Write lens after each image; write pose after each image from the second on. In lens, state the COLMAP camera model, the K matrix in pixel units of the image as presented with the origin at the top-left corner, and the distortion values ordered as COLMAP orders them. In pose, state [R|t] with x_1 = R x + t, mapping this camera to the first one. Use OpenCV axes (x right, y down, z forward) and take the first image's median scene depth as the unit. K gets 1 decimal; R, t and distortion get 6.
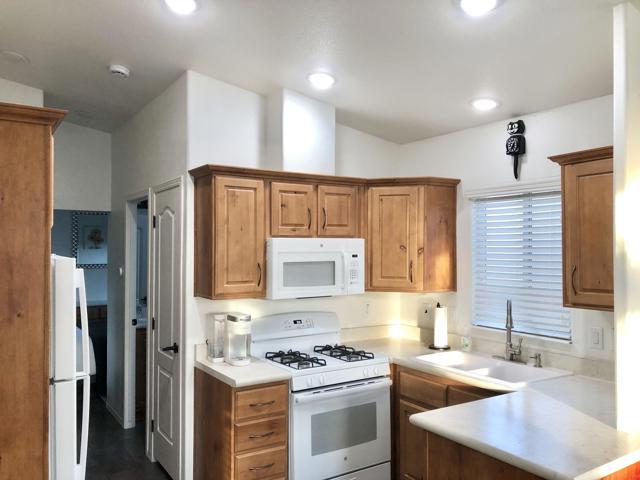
lens RADIAL K [[521.4, 0, 316.7], [0, 521.4, 243.1], [0, 0, 1]] dist [0.049178, -0.053695]
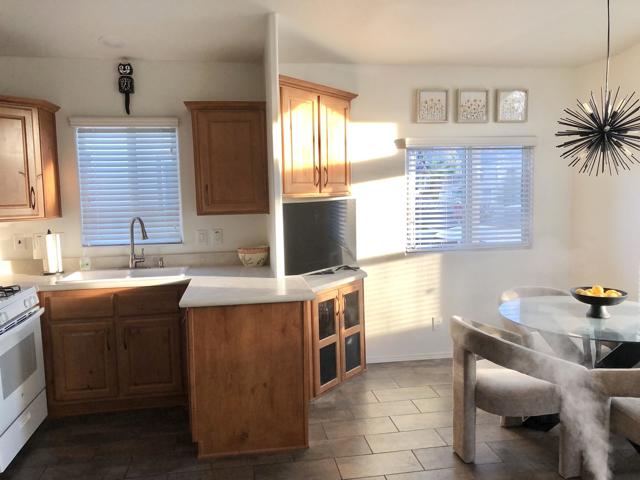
lens RADIAL K [[521.4, 0, 317.1], [0, 521.4, 238.0], [0, 0, 1]] dist [0.049178, -0.053695]
pose [[0.406926, -0.097897, 0.908200, -0.539735], [0.009231, 0.994631, 0.103077, 0.034981], [-0.913415, -0.033561, 0.405644, 0.134128]]
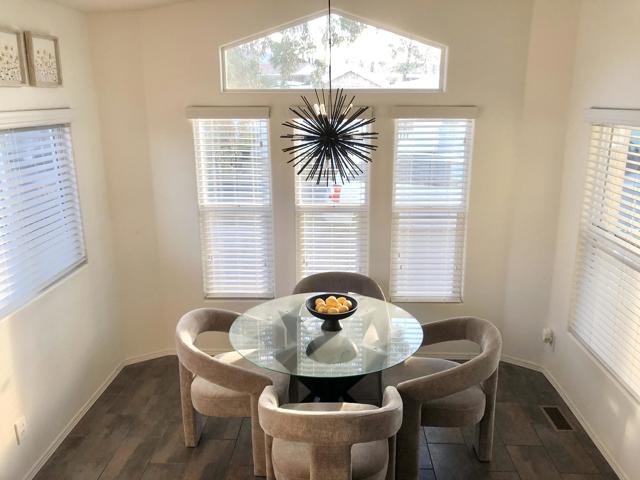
lens RADIAL K [[521.4, 0, 321.5], [0, 521.4, 236.2], [0, 0, 1]] dist [0.049178, -0.053695]
pose [[-0.821924, -0.147678, 0.550119, 0.008537], [-0.005330, 0.967757, 0.251829, -0.097093], [-0.569572, 0.204052, -0.796210, 0.713465]]
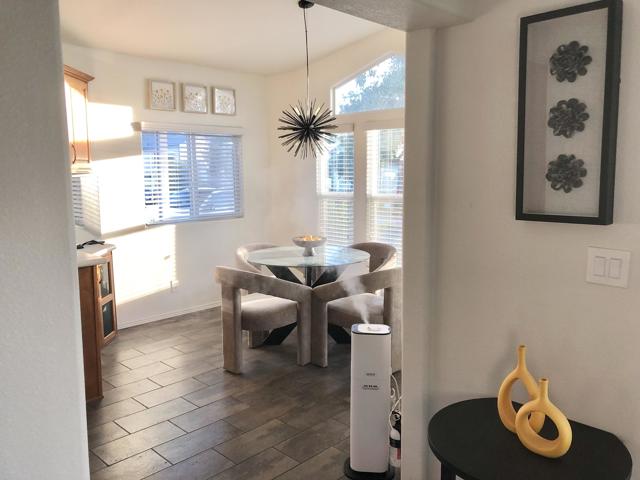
lens RADIAL K [[521.4, 0, 323.4], [0, 521.4, 230.1], [0, 0, 1]] dist [0.049178, -0.053695]
pose [[-0.228948, -0.112094, 0.966963, -0.790781], [-0.003320, 0.993432, 0.114377, 0.053529], [-0.973433, 0.022976, -0.227816, 0.312346]]
